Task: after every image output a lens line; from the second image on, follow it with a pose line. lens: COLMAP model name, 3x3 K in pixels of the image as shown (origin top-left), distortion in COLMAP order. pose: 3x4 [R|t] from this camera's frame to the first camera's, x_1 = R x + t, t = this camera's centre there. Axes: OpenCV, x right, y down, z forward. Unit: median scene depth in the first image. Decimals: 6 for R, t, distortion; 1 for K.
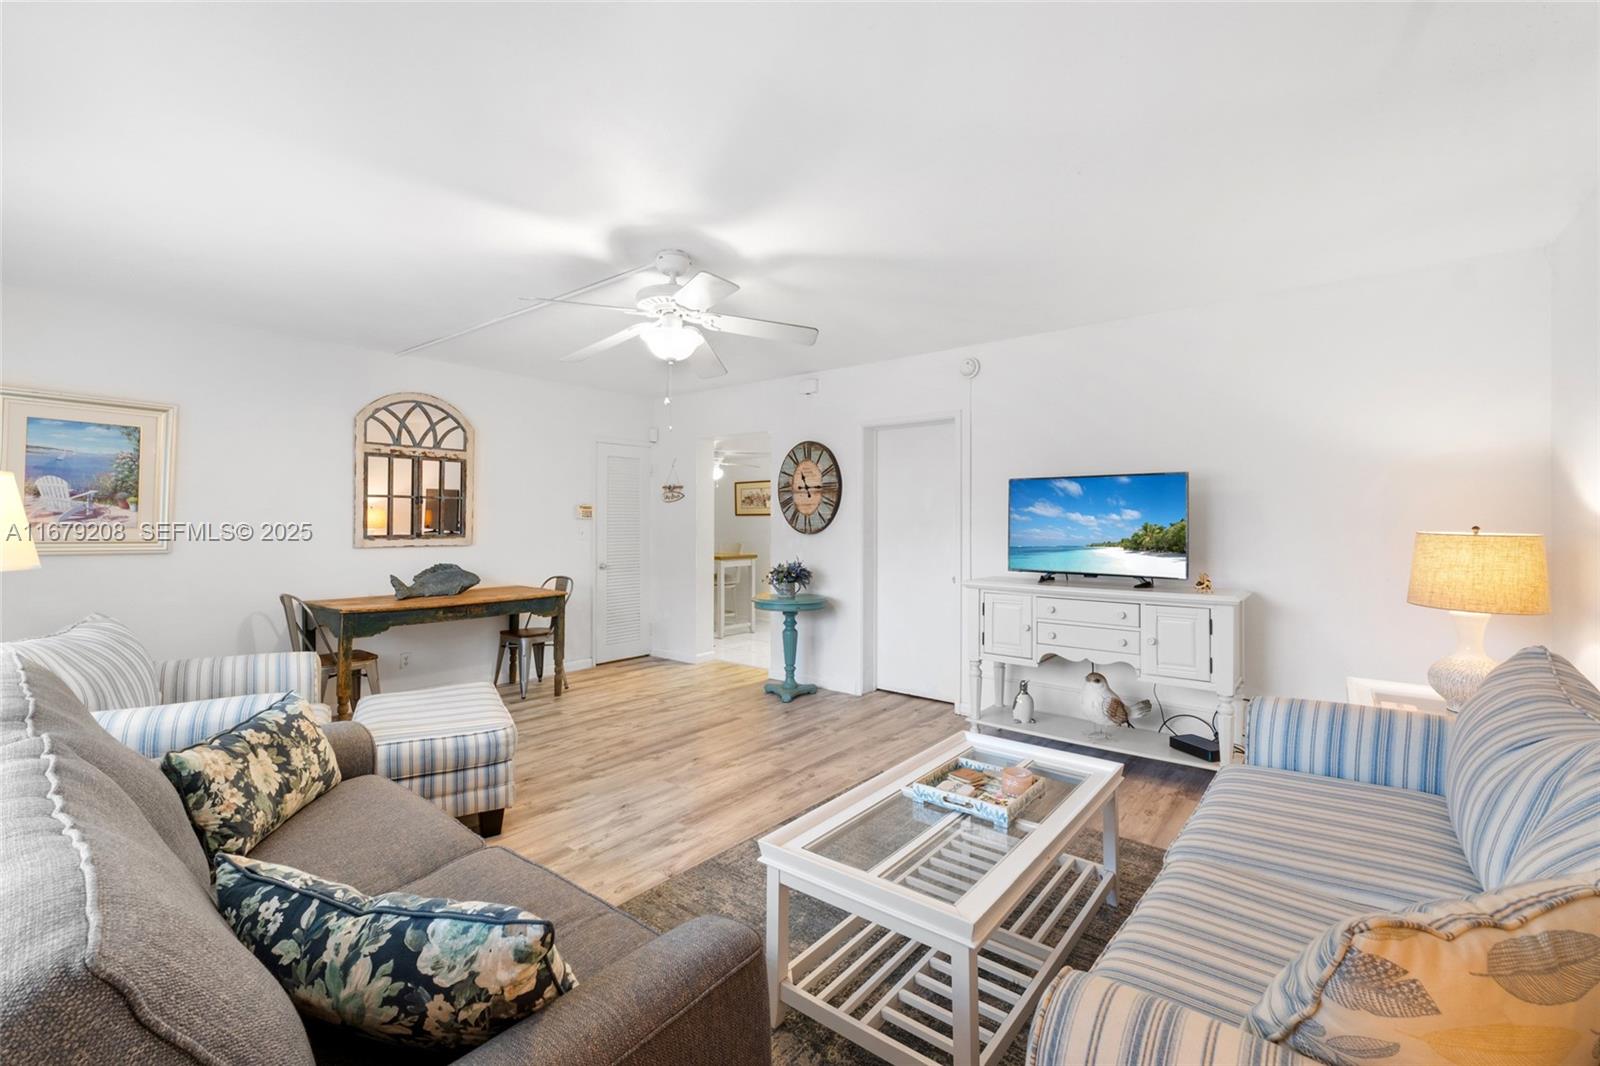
lens RADIAL K [[688.9, 0, 804.0], [0, 688.9, 527.8], [0, 0, 1]] dist [0.001497, 0.000348]
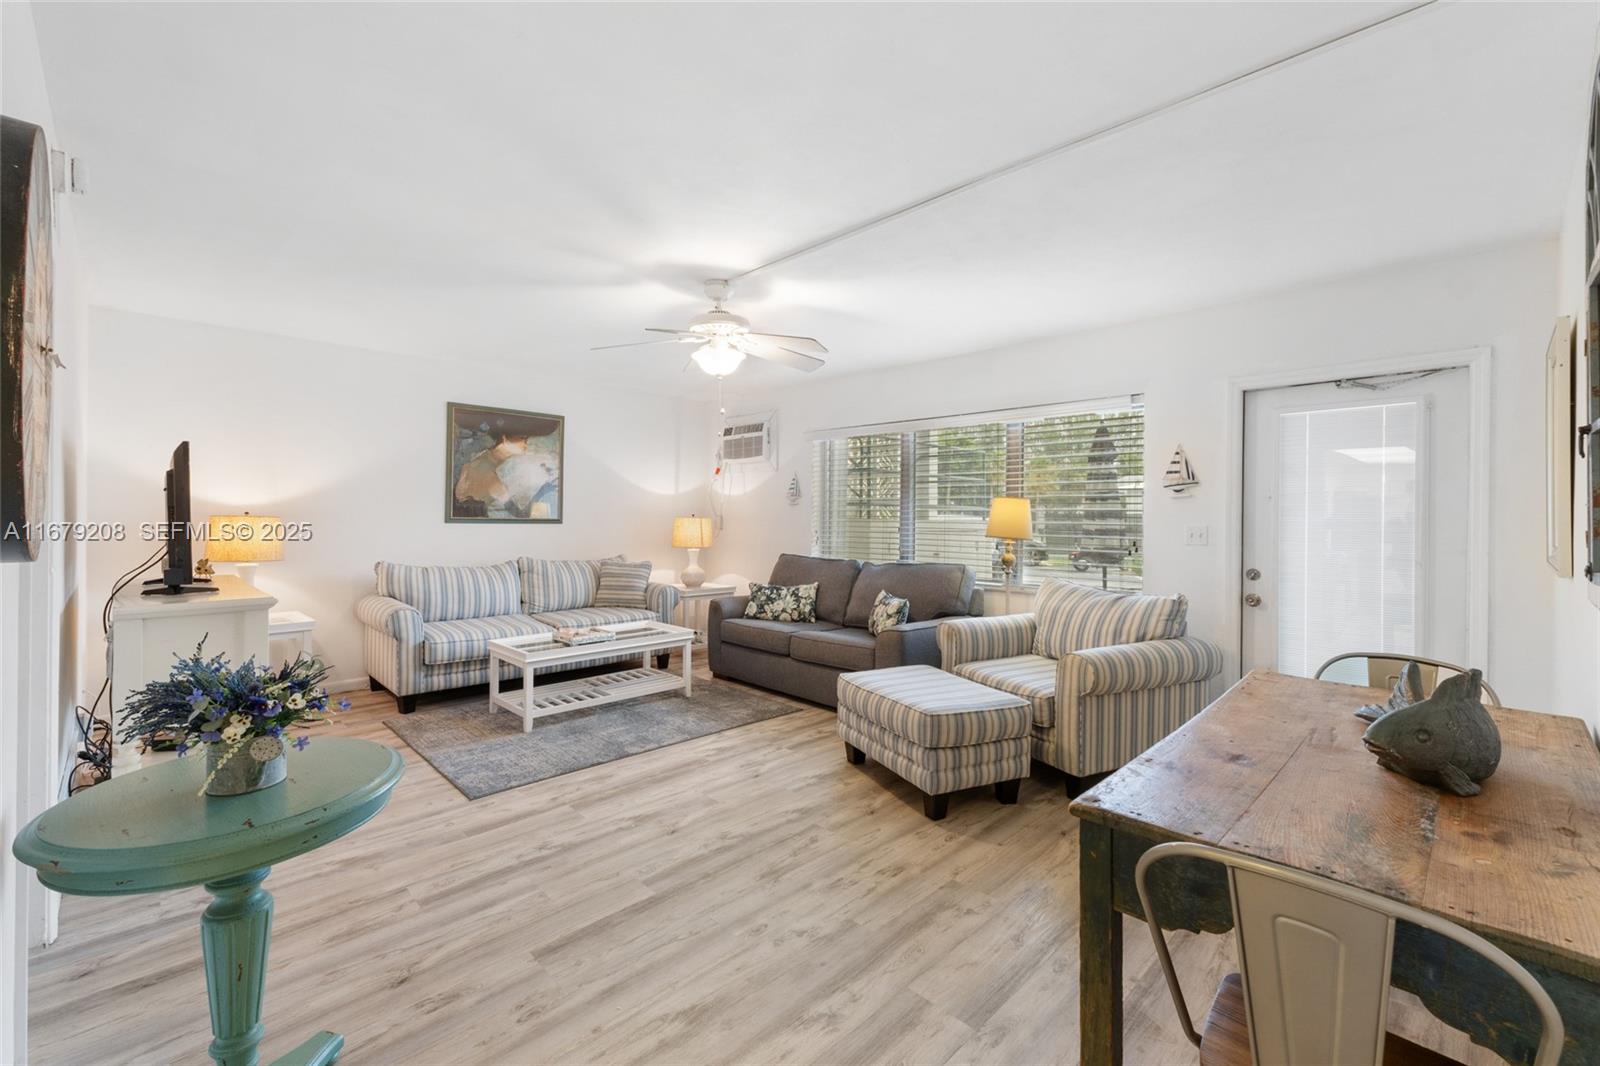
lens RADIAL K [[679.4, 0, 800.0], [0, 679.4, 533.0], [0, 0, 1]] dist [0.009813, 0.000510]
pose [[-0.992964, -0.016972, 0.117192, -0.334097], [-0.013092, 0.999343, 0.033797, -0.013130], [-0.117688, 0.032025, -0.992534, 1.522636]]
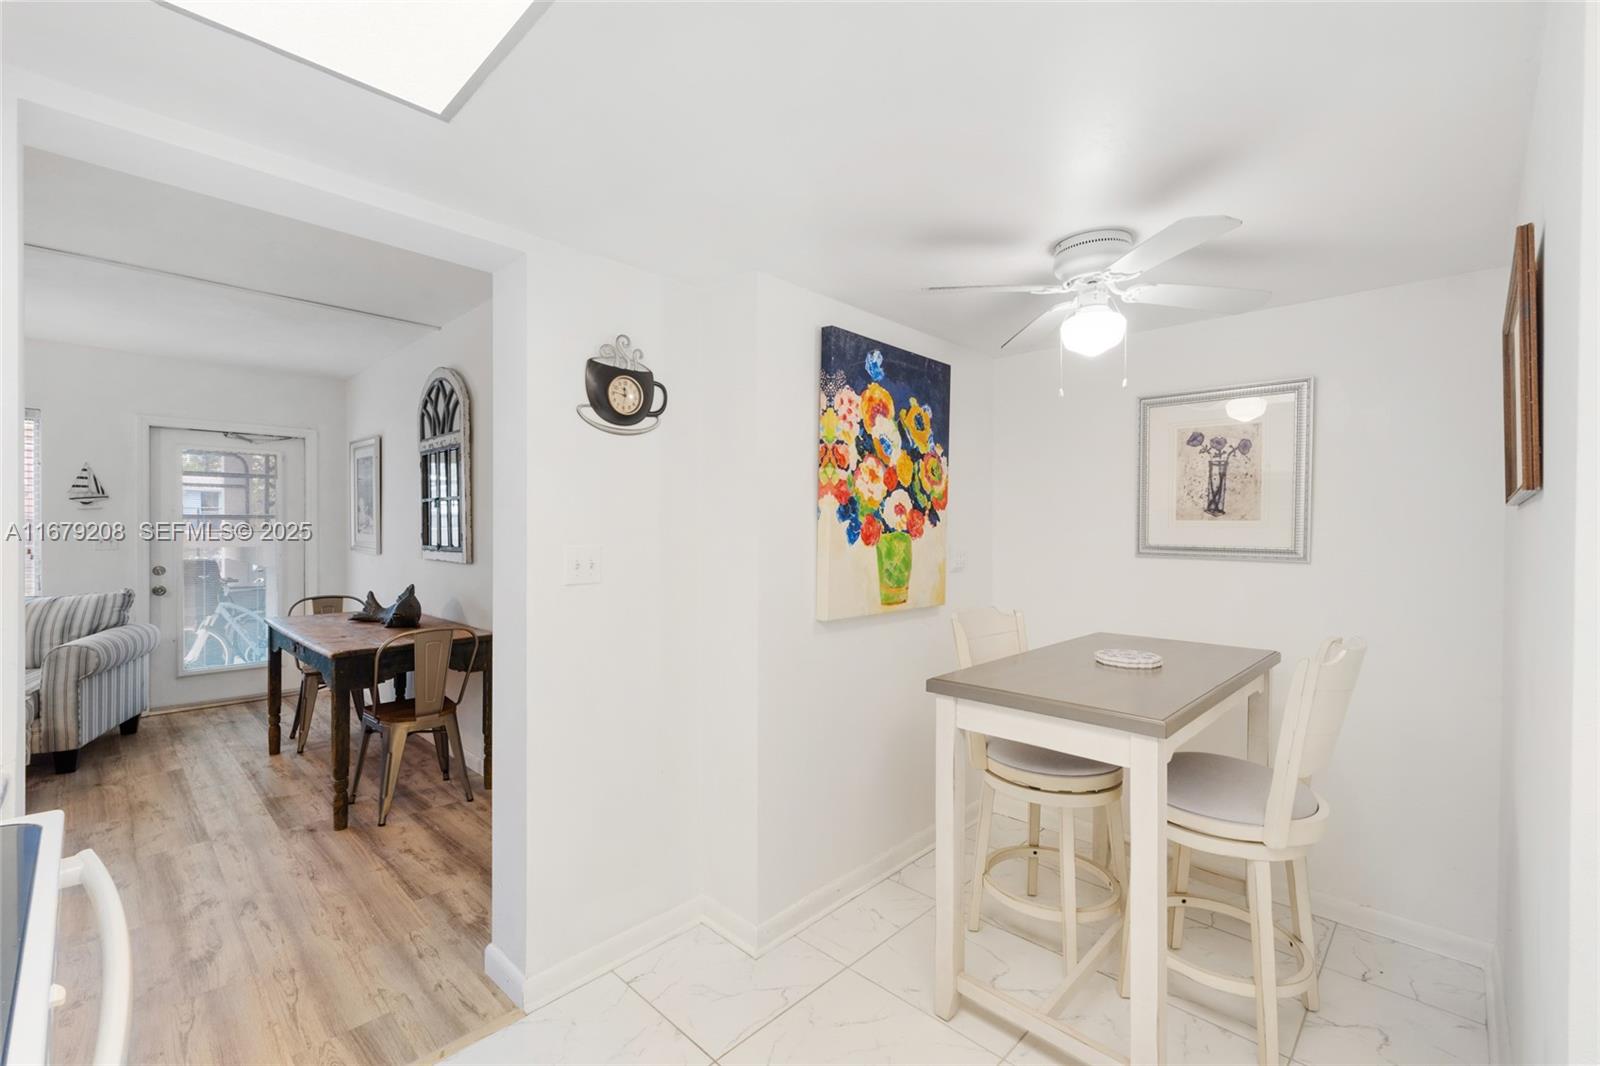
lens RADIAL K [[688.9, 0, 804.0], [0, 688.9, 527.8], [0, 0, 1]] dist [0.001497, 0.000348]
pose [[-0.104550, -0.010420, -0.994465, 0.214305], [-0.009115, 0.999913, -0.009519, -0.007359], [0.994478, 0.008070, -0.104636, 1.758058]]
